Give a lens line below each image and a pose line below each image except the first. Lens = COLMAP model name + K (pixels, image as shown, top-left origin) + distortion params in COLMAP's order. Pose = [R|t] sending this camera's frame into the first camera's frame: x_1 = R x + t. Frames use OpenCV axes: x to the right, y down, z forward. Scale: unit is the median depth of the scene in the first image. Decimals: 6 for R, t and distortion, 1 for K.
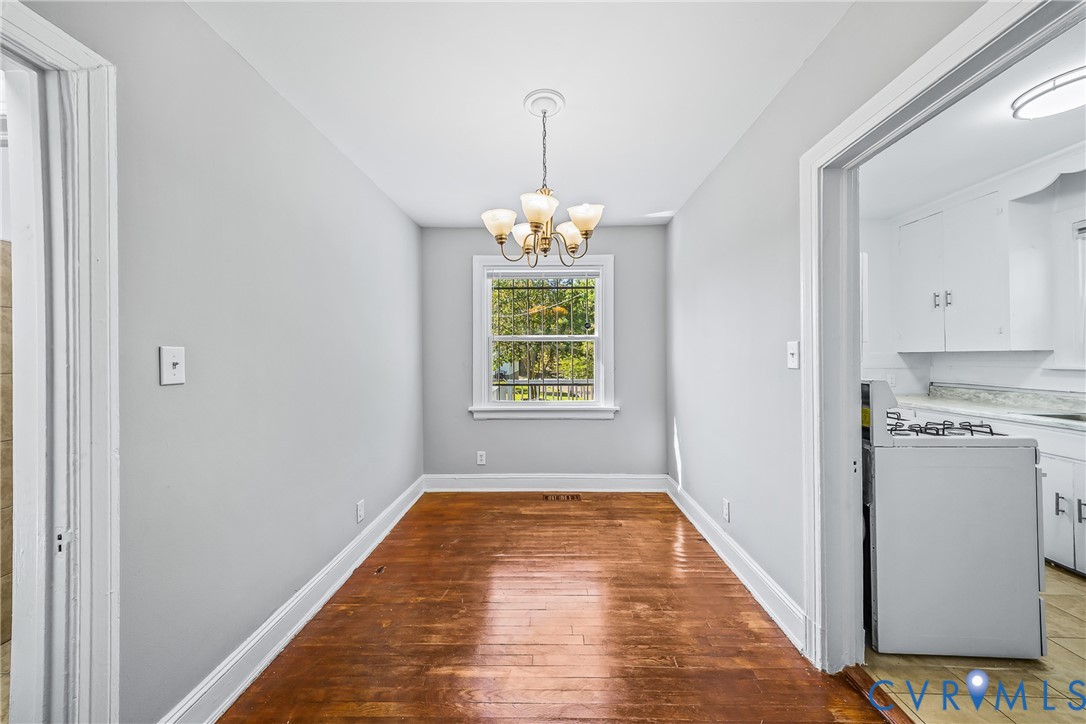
lens RADIAL K [[376.8, 0, 542.7], [0, 376.8, 355.4], [0, 0, 1]] dist [0.001838, 0.000344]
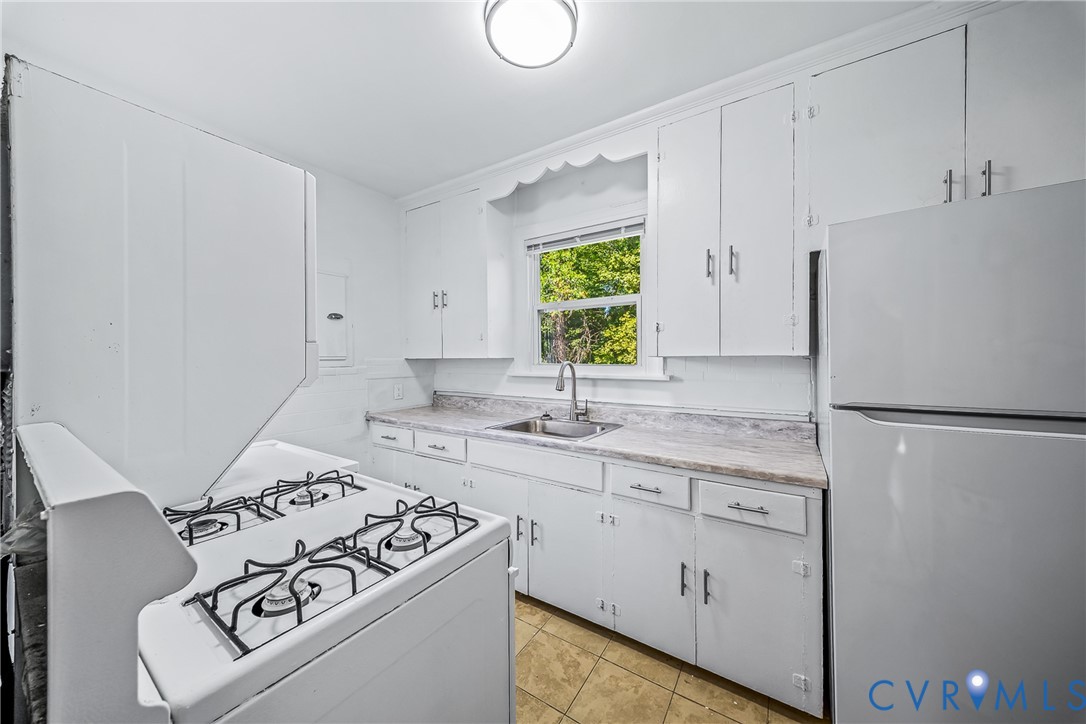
lens RADIAL K [[376.8, 0, 542.7], [0, 376.8, 355.4], [0, 0, 1]] dist [0.001838, 0.000344]
pose [[0.520215, 0.003313, 0.854029, 0.429055], [-0.001265, 0.999994, -0.003109, -0.015175], [-0.854034, 0.000537, 0.520216, 0.333846]]
